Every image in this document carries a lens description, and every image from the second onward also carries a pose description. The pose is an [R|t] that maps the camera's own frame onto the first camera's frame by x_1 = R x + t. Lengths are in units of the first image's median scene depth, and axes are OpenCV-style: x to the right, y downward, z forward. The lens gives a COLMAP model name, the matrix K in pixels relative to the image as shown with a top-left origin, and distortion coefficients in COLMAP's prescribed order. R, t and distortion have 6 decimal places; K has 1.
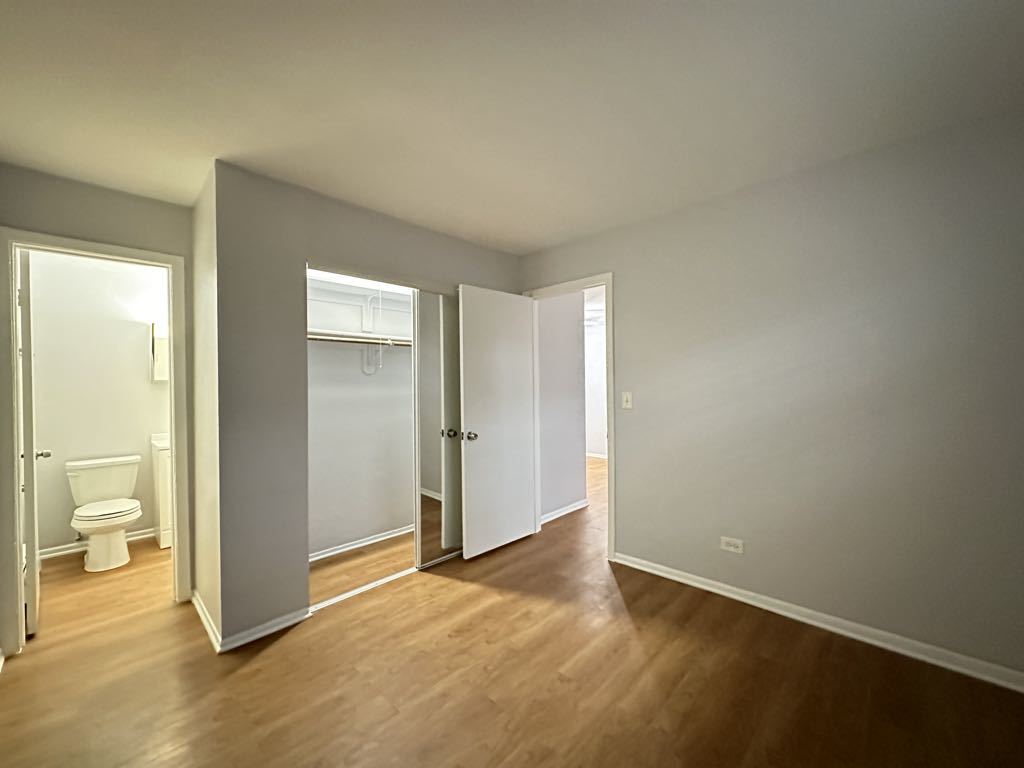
lens RADIAL K [[406.5, 0, 509.6], [0, 406.5, 383.7], [0, 0, 1]] dist [-0.001567, -0.000887]
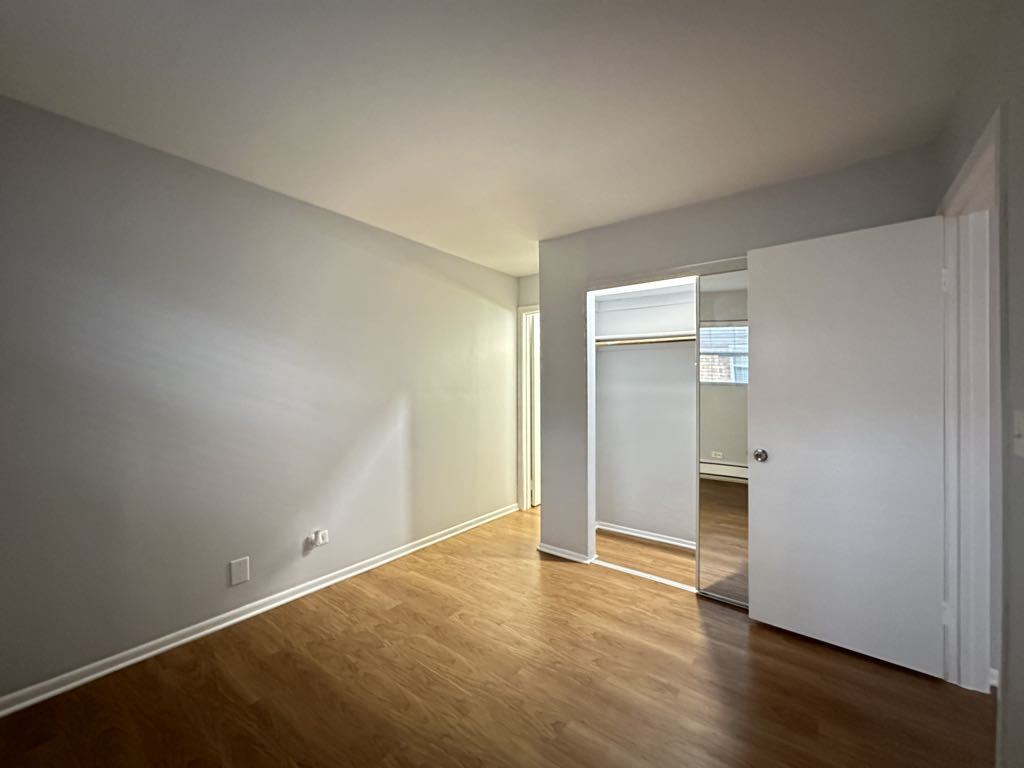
lens RADIAL K [[406.5, 0, 509.8], [0, 406.5, 384.7], [0, 0, 1]] dist [-0.001567, -0.000887]
pose [[0.103148, 0.012024, -0.994593, 0.728377], [0.003488, 0.999916, 0.012450, -0.008245], [0.994660, -0.004753, 0.103097, 0.607409]]
